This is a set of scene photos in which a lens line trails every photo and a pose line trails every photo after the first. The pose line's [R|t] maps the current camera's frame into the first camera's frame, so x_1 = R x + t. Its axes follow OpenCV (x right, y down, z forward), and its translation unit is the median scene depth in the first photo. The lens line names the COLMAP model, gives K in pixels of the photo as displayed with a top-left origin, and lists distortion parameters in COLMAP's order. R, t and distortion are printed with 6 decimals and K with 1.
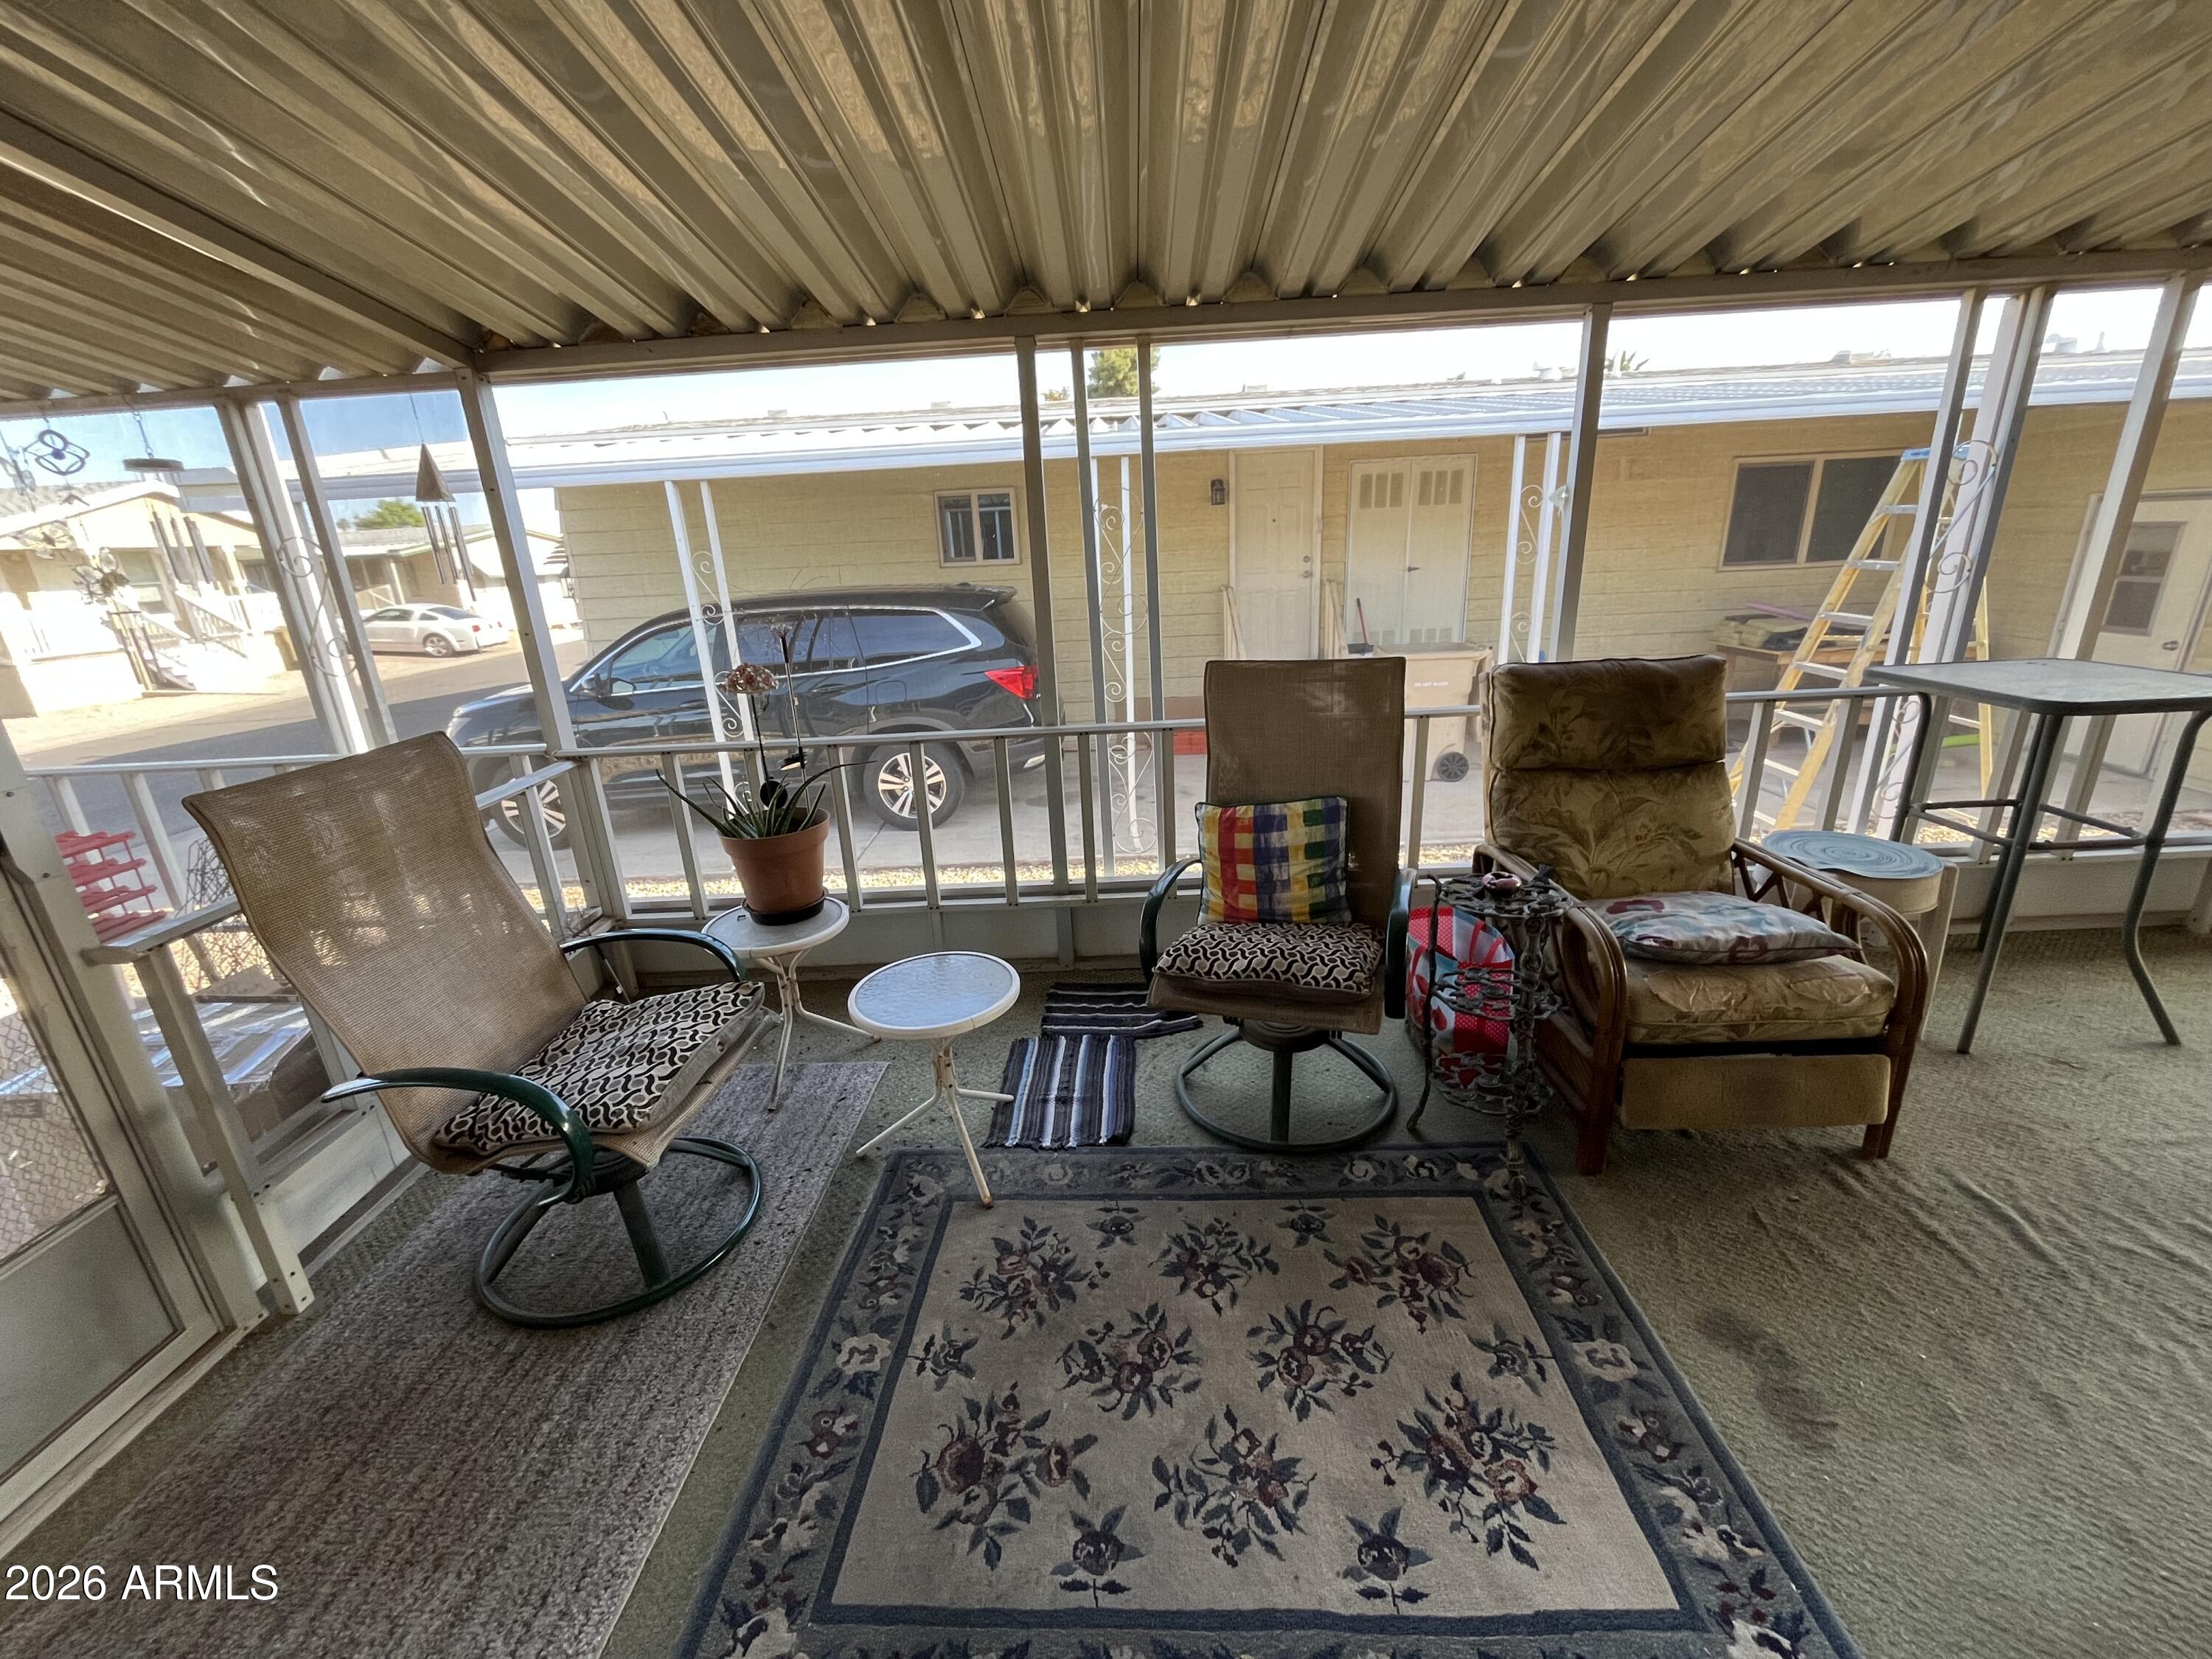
lens RADIAL K [[894.8, 0, 1105.3], [0, 894.8, 834.3], [0, 0, 1]] dist [-0.004361, 0.000376]
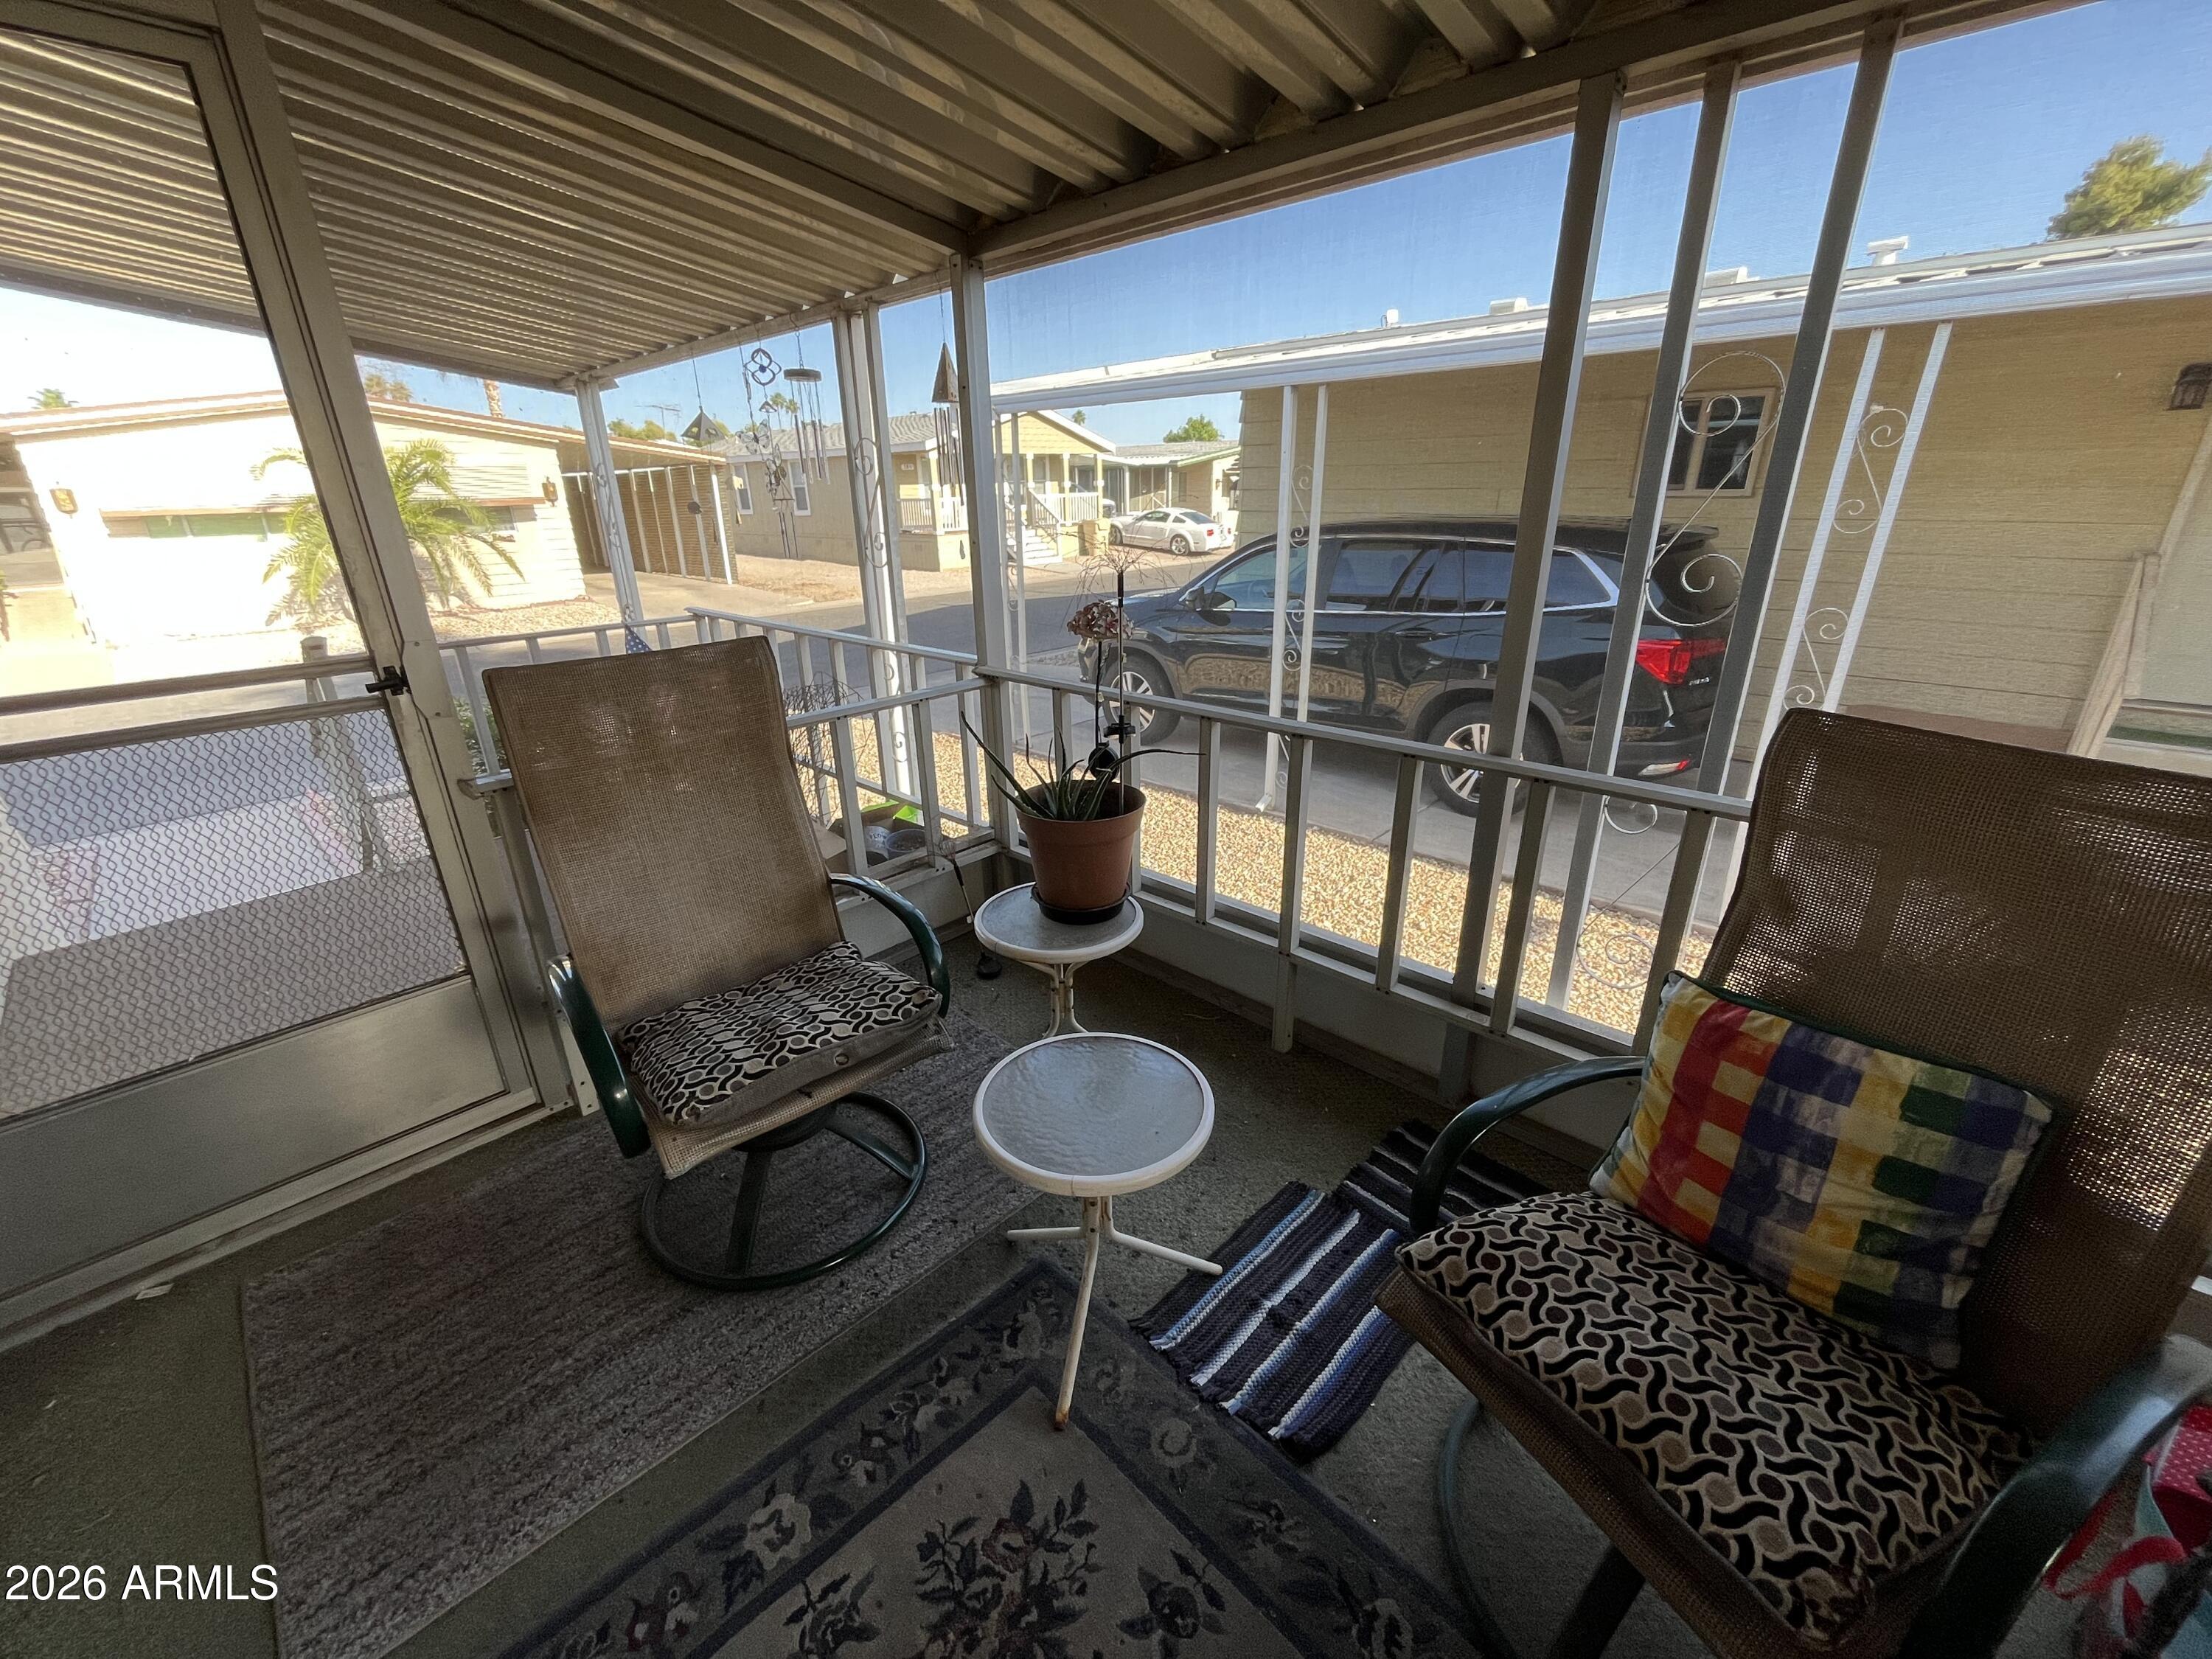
lens RADIAL K [[894.8, 0, 1108.1], [0, 894.8, 831.1], [0, 0, 1]] dist [-0.004361, 0.000376]
pose [[0.732214, 0.277855, -0.621820, 0.164577], [-0.230037, 0.960238, 0.158198, -0.121127], [0.641051, 0.027207, 0.767016, 0.388547]]
